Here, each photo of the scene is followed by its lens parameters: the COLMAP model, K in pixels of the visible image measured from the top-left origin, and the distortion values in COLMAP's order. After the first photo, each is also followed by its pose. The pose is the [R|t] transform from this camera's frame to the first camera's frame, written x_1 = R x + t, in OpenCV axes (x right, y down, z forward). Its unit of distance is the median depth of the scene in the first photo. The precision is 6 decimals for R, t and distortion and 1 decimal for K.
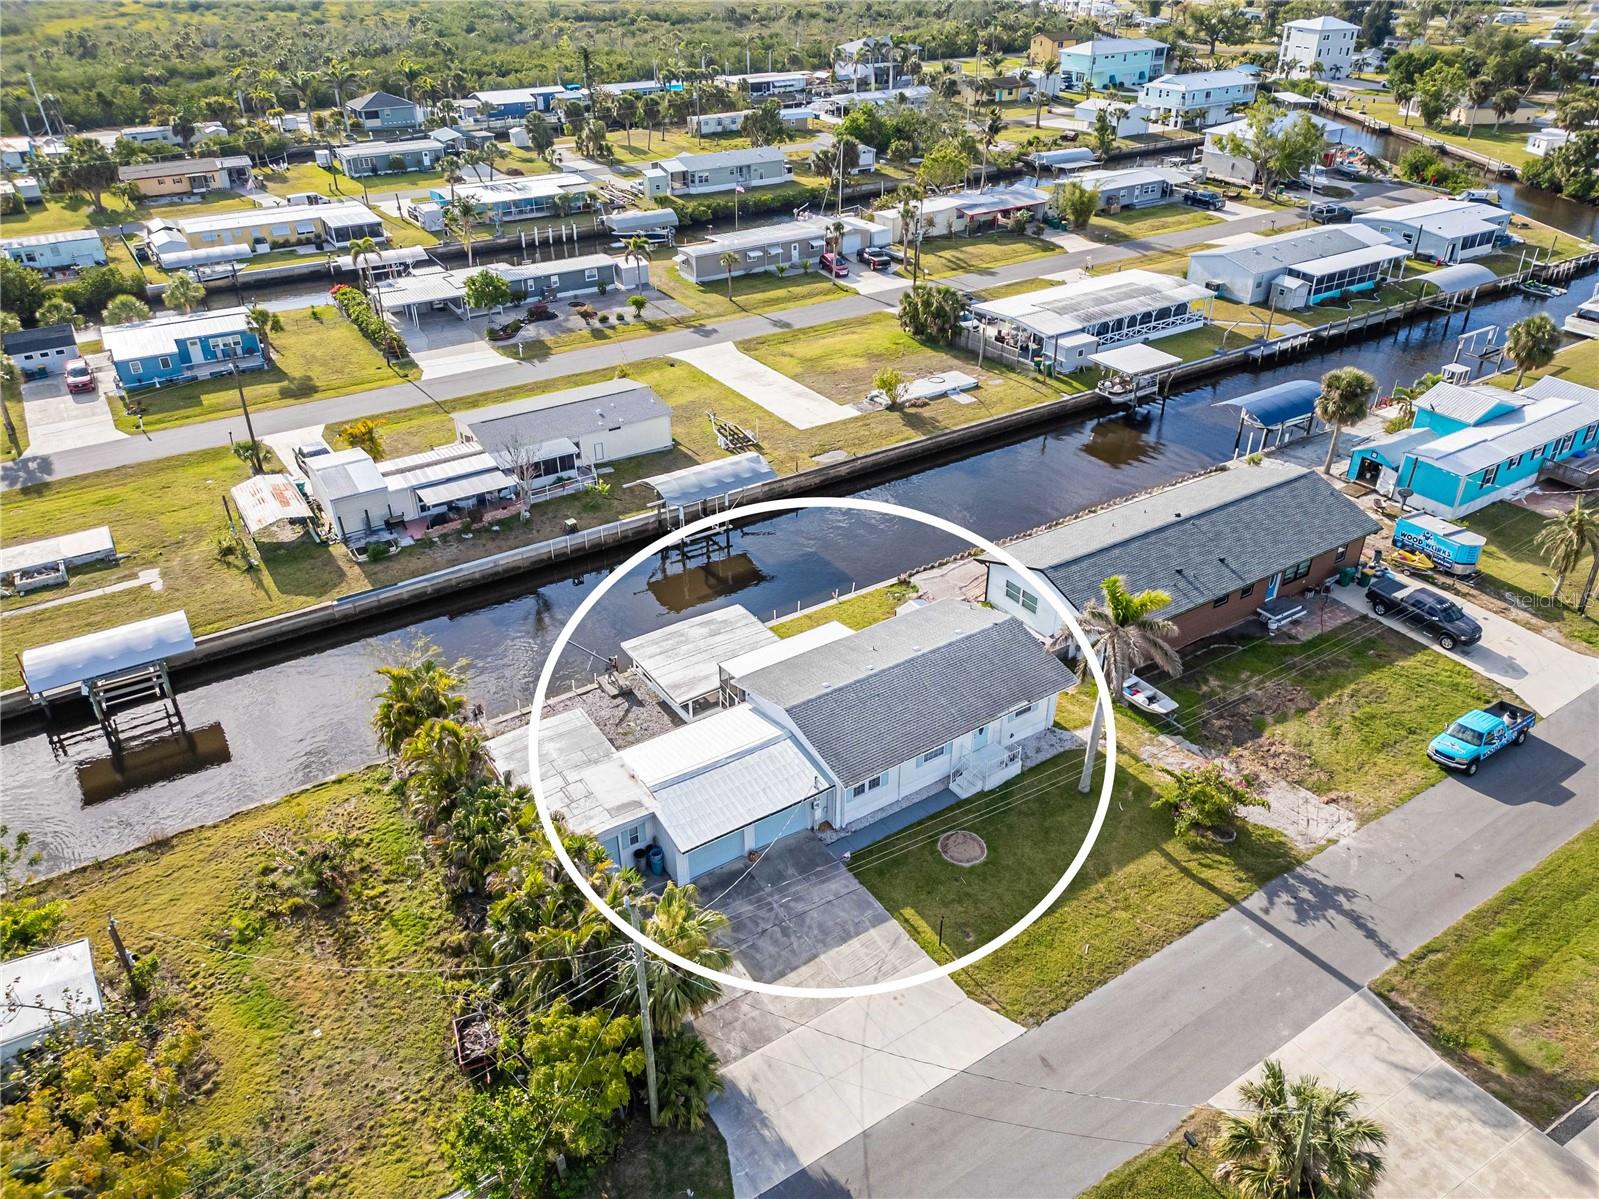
lens RADIAL K [[1143.7, 0, 792.8], [0, 1143.7, 604.8], [0, 0, 1]] dist [0.055165, -0.077816]
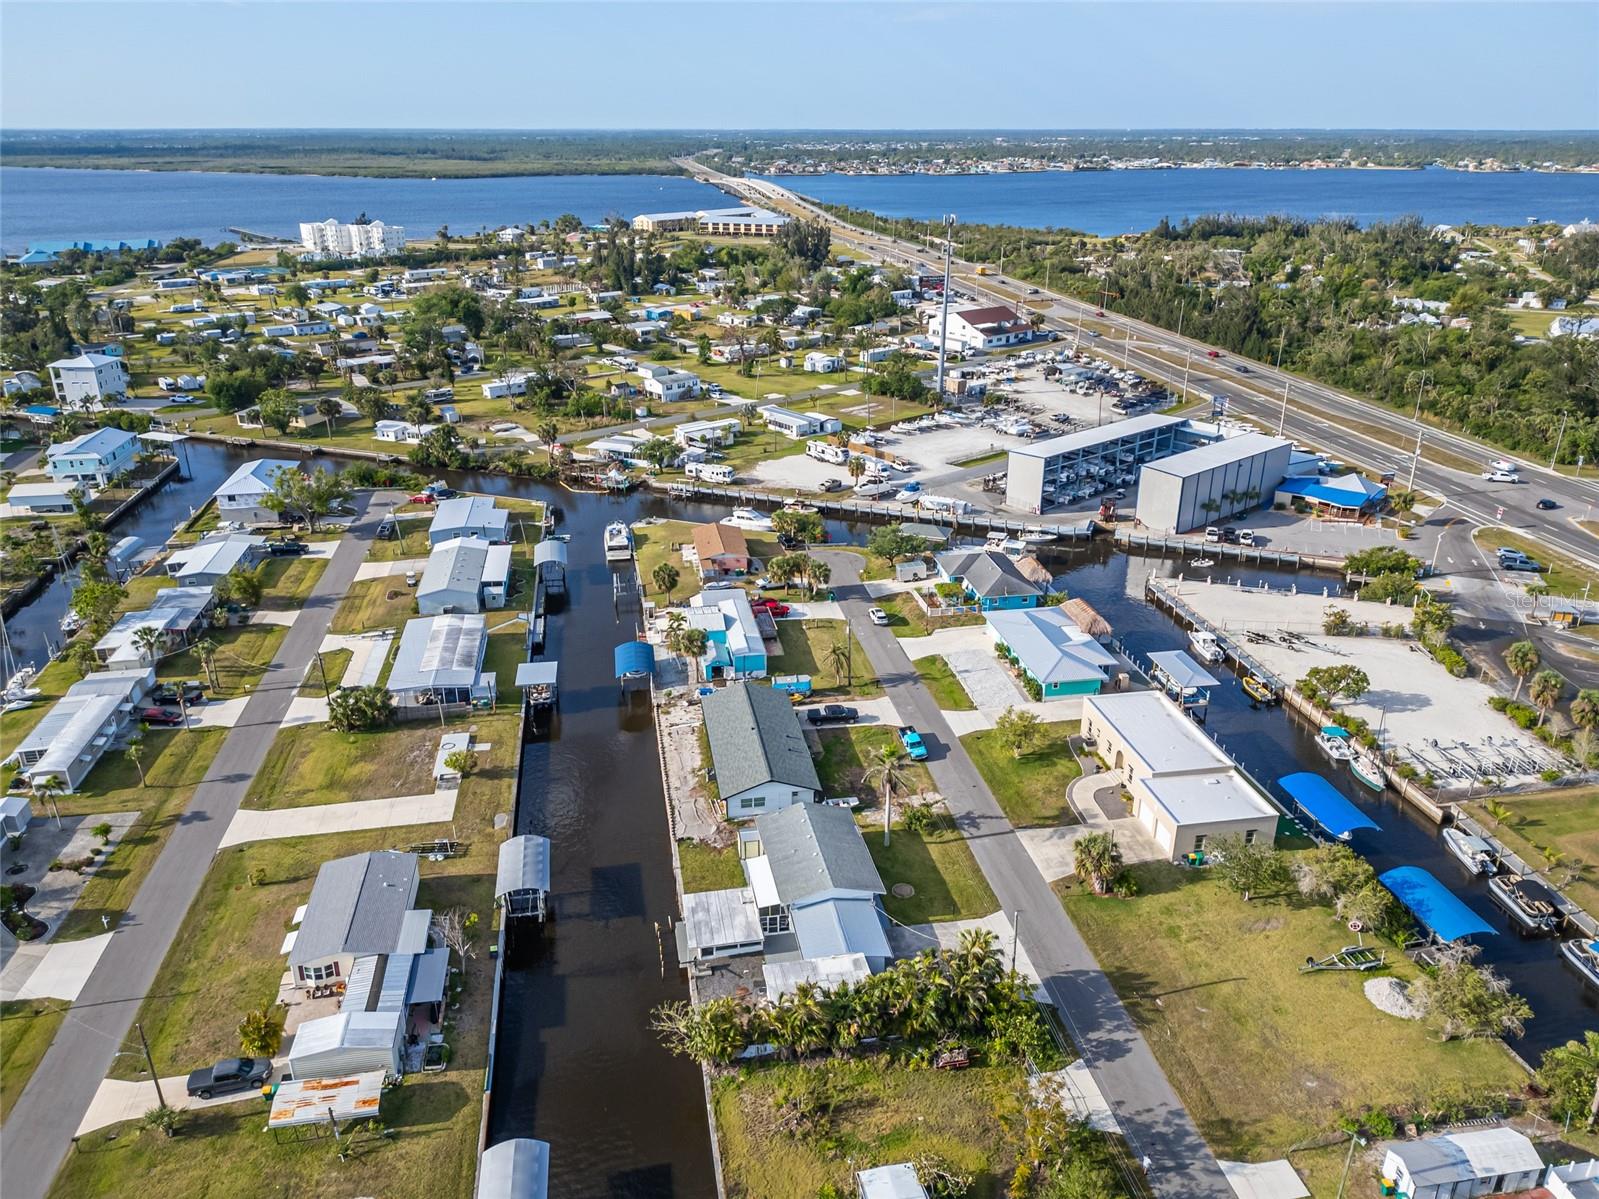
lens RADIAL K [[1143.7, 0, 796.9], [0, 1143.7, 607.7], [0, 0, 1]] dist [0.055165, -0.077816]
pose [[0.385754, -0.357649, 0.850459, -1.415158], [0.479008, 0.865467, 0.146690, -0.593688], [-0.788508, 0.350791, 0.505174, -0.108490]]
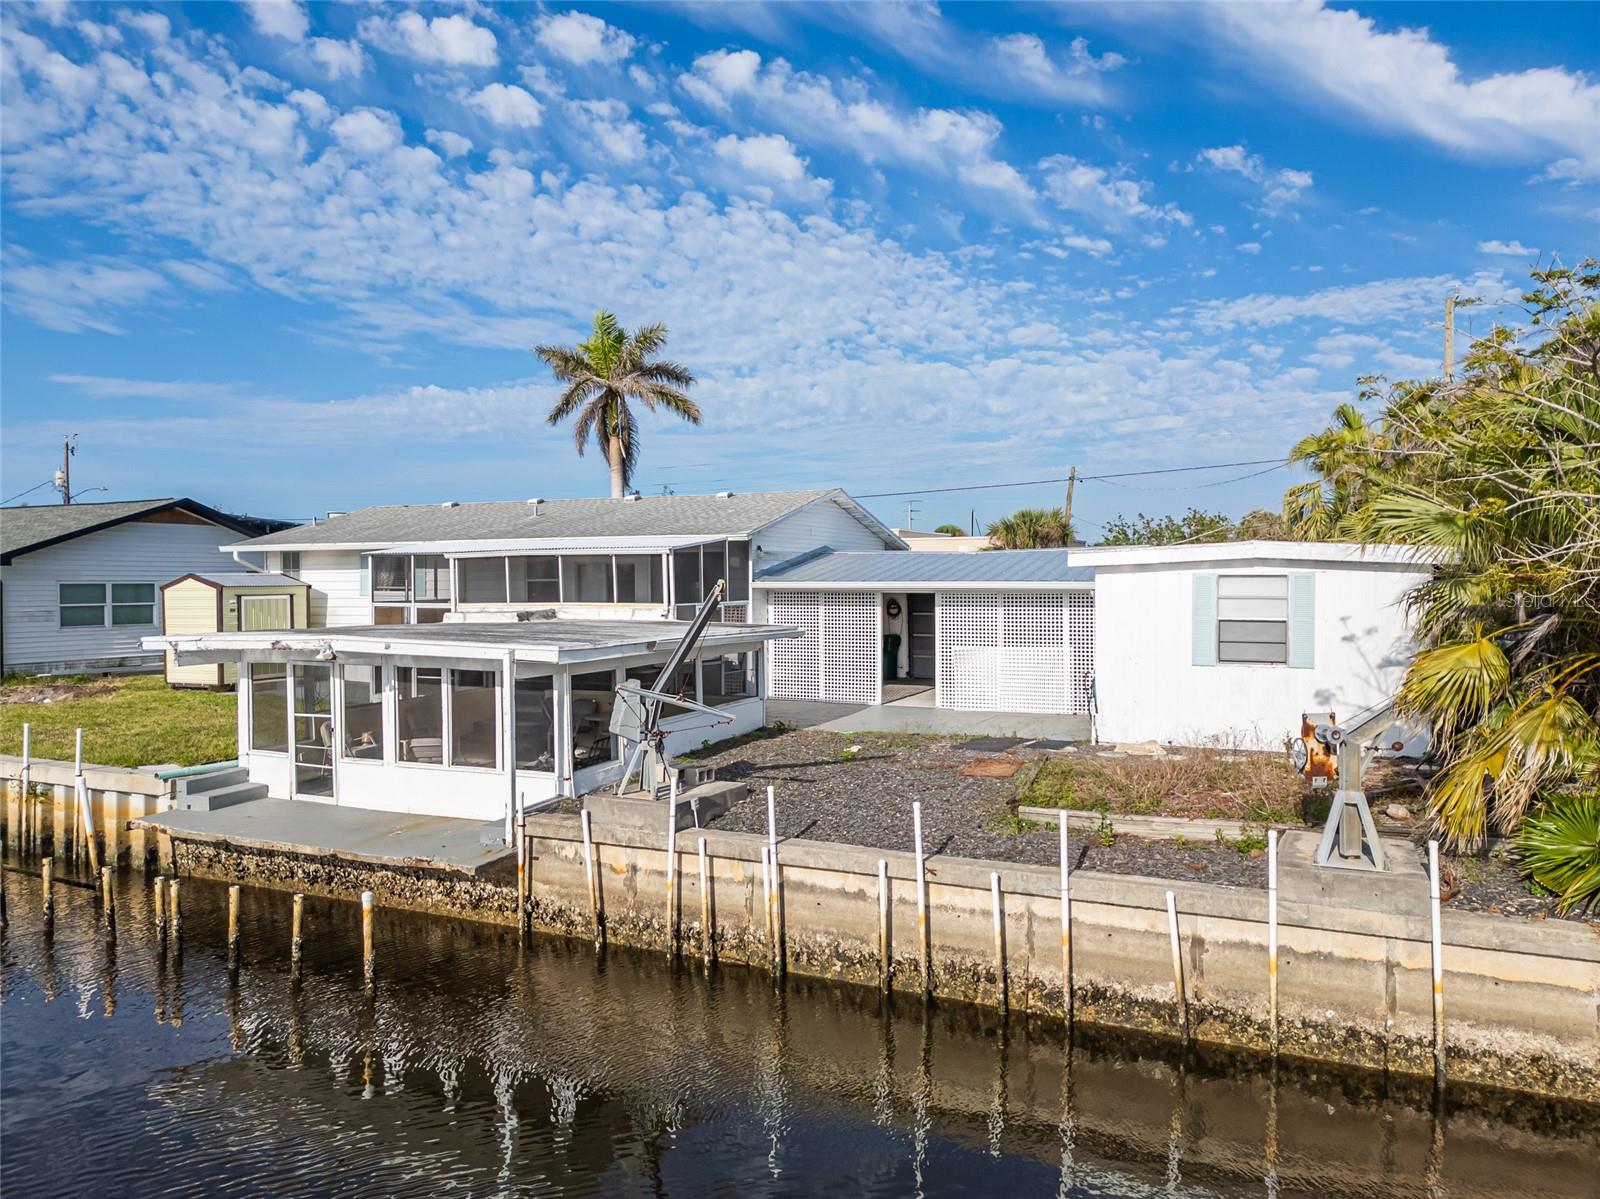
lens RADIAL K [[1144.4, 0, 797.4], [0, 1144.4, 595.9], [0, 0, 1]] dist [0.055165, -0.077816]
pose [[-0.520095, -0.008589, 0.854065, -0.394351], [0.448254, 0.848425, 0.281502, -0.018963], [-0.727028, 0.529246, -0.437412, 1.156321]]
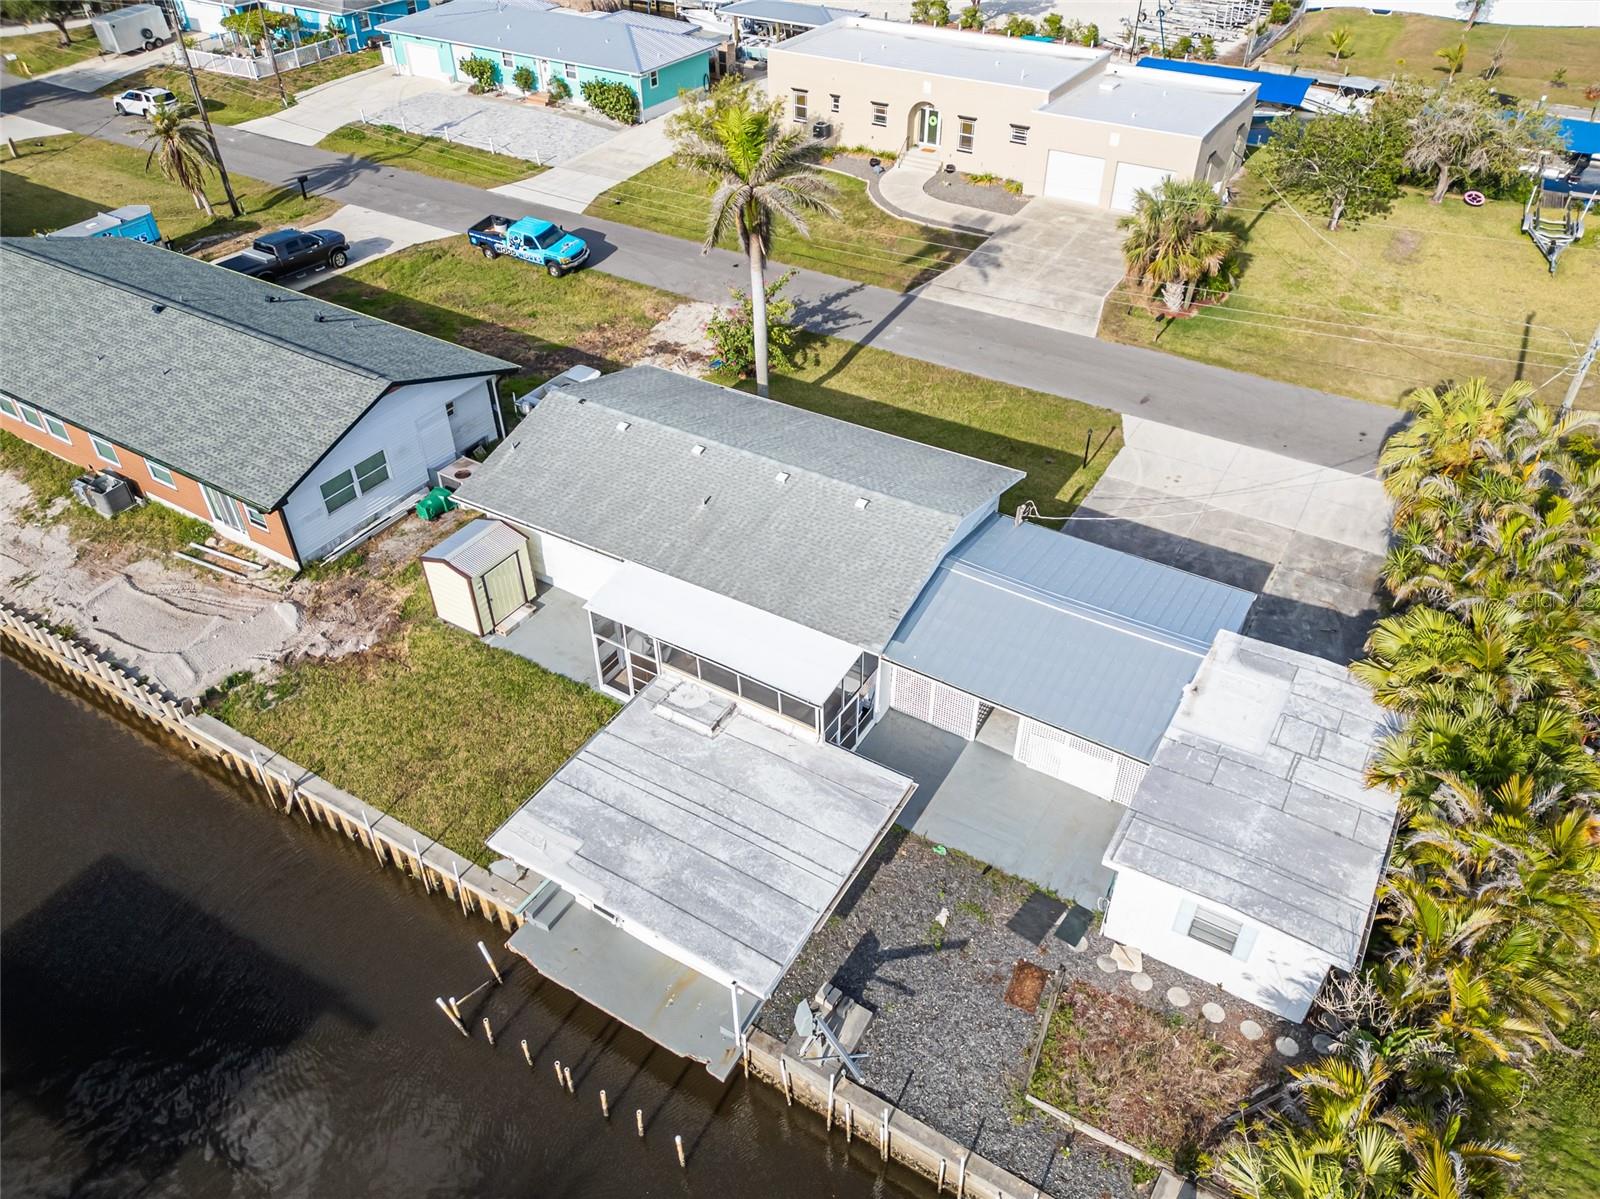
lens RADIAL K [[1144.4, 0, 796.2], [0, 1144.4, 594.3], [0, 0, 1]] dist [0.055165, -0.077816]
pose [[-0.431113, -0.556611, 0.710159, -0.377894], [0.475834, 0.528468, 0.703067, -0.316555], [-0.766631, 0.641019, 0.037025, 0.980772]]
